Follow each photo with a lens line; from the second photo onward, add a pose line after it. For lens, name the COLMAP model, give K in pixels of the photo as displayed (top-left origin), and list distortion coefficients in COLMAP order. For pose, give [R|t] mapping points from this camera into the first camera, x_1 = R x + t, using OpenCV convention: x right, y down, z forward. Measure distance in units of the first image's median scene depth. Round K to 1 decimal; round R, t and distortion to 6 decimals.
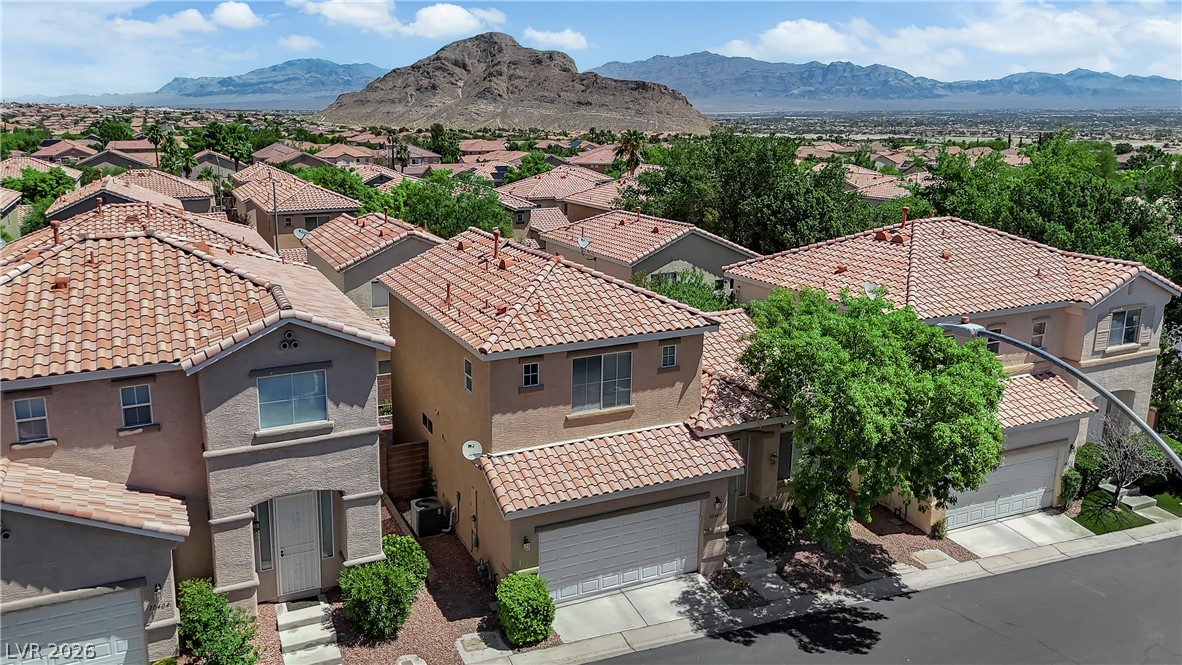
lens RADIAL K [[891.9, 0, 593.8], [0, 891.9, 334.1], [0, 0, 1]] dist [0.047058, -0.032049]
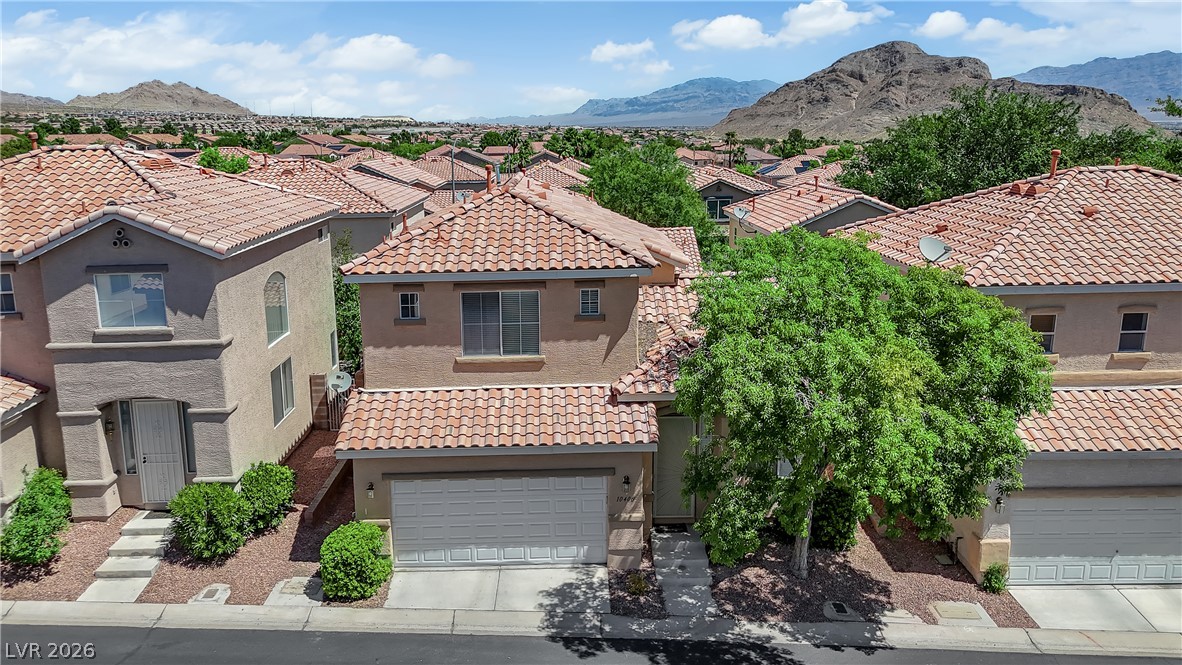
lens RADIAL K [[891.9, 0, 578.0], [0, 891.9, 326.7], [0, 0, 1]] dist [0.047058, -0.032049]
pose [[0.913892, 0.074179, -0.399122, 0.421783], [-0.080950, 0.996718, -0.000110, 0.050898], [0.397804, 0.032409, 0.916898, 0.237636]]
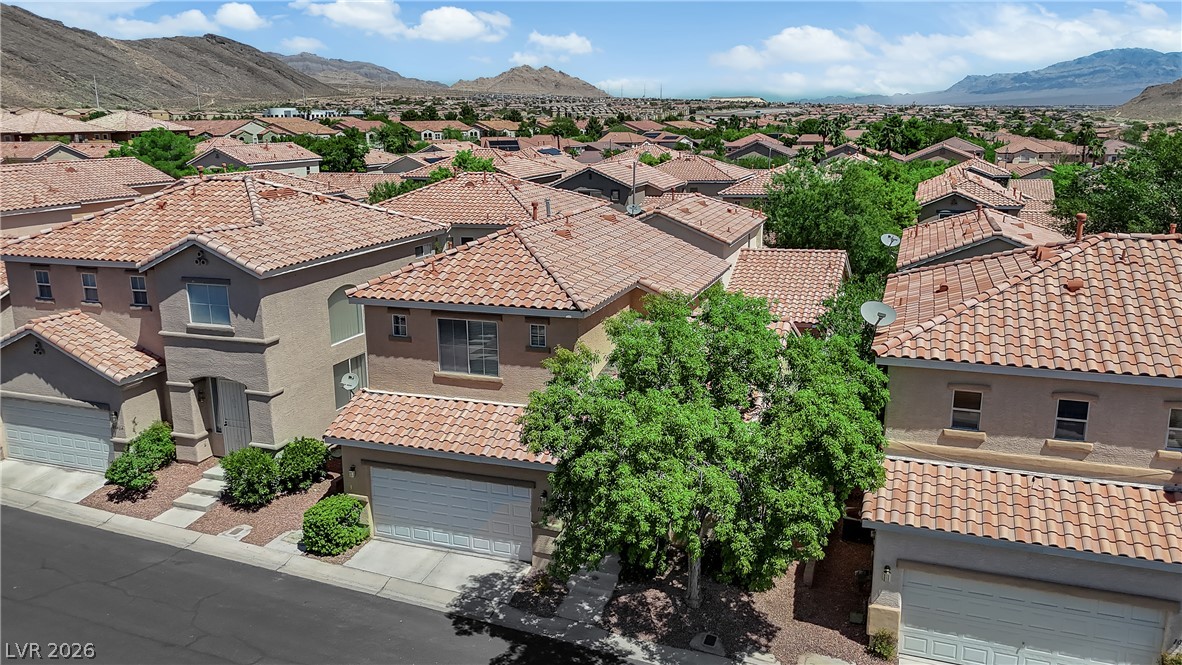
lens RADIAL K [[891.9, 0, 591.4], [0, 891.9, 332.8], [0, 0, 1]] dist [0.047058, -0.032049]
pose [[0.718915, 0.160772, -0.676249, 0.795102], [-0.159049, 0.985121, 0.065120, -0.050491], [0.676657, 0.060741, 0.733789, 0.342606]]
